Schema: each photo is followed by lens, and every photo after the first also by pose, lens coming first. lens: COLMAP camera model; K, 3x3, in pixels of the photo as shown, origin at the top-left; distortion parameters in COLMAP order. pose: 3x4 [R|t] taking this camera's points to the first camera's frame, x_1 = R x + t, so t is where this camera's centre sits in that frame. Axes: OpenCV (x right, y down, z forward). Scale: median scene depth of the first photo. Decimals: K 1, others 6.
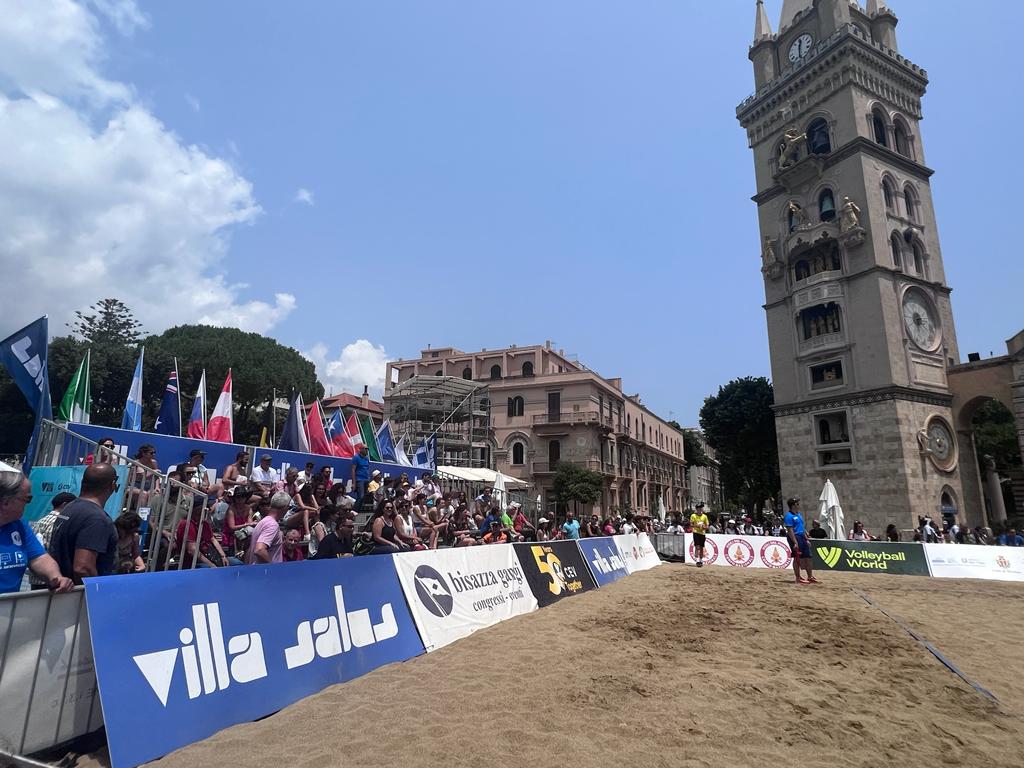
lens RADIAL K [[563.2, 0, 506.2], [0, 563.2, 383.9], [0, 0, 1]] dist [-0.004359, 0.002717]
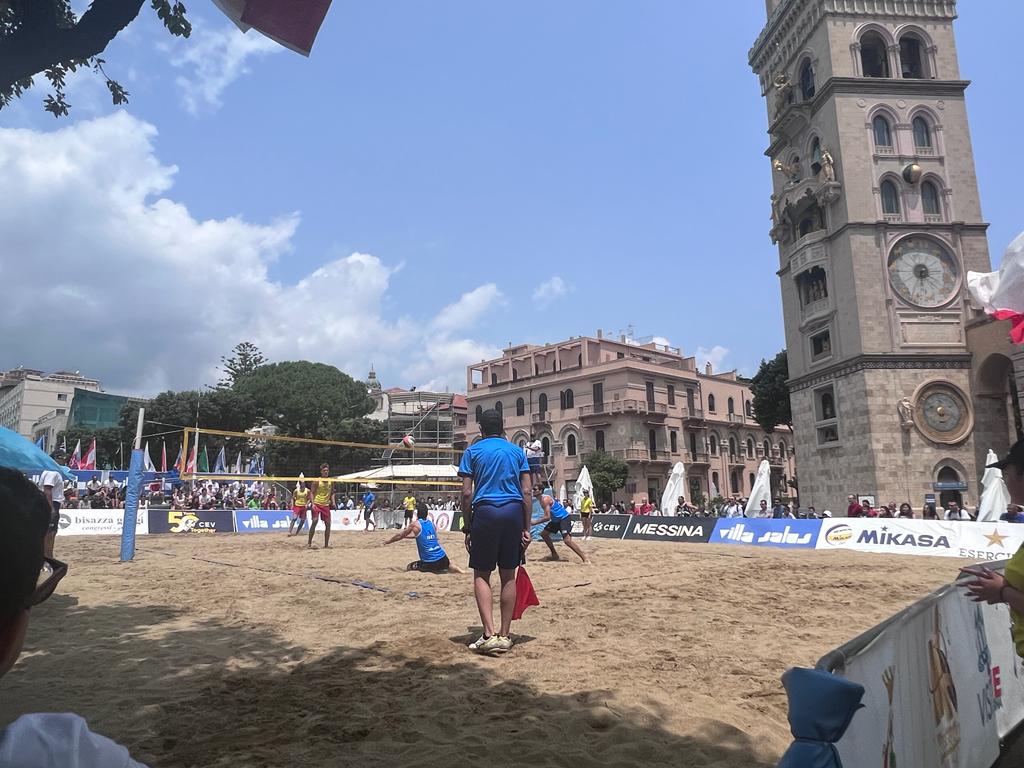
lens RADIAL K [[659.7, 0, 509.5], [0, 659.7, 389.1], [0, 0, 1]] dist [-0.002707, -0.002015]
pose [[0.921120, -0.088584, -0.379065, 0.487433], [0.105752, 0.994087, 0.024665, -0.024738], [0.374639, -0.062806, 0.925041, -0.186602]]
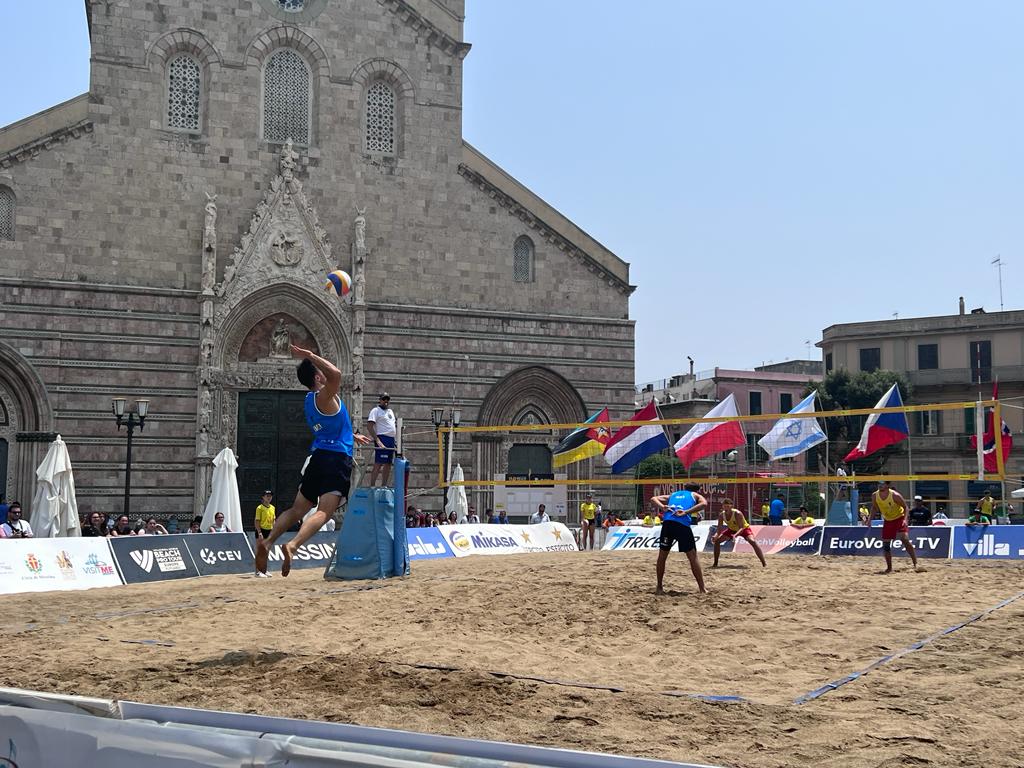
lens RADIAL K [[1050.1, 0, 525.2], [0, 1050.1, 401.4], [0, 0, 1]] dist [0.066960, 0.000000]
pose [[0.131483, 0.074431, 0.988520, -0.066652], [-0.213803, 0.975838, -0.045038, 0.026446], [-0.967988, -0.205427, 0.144219, 0.111543]]
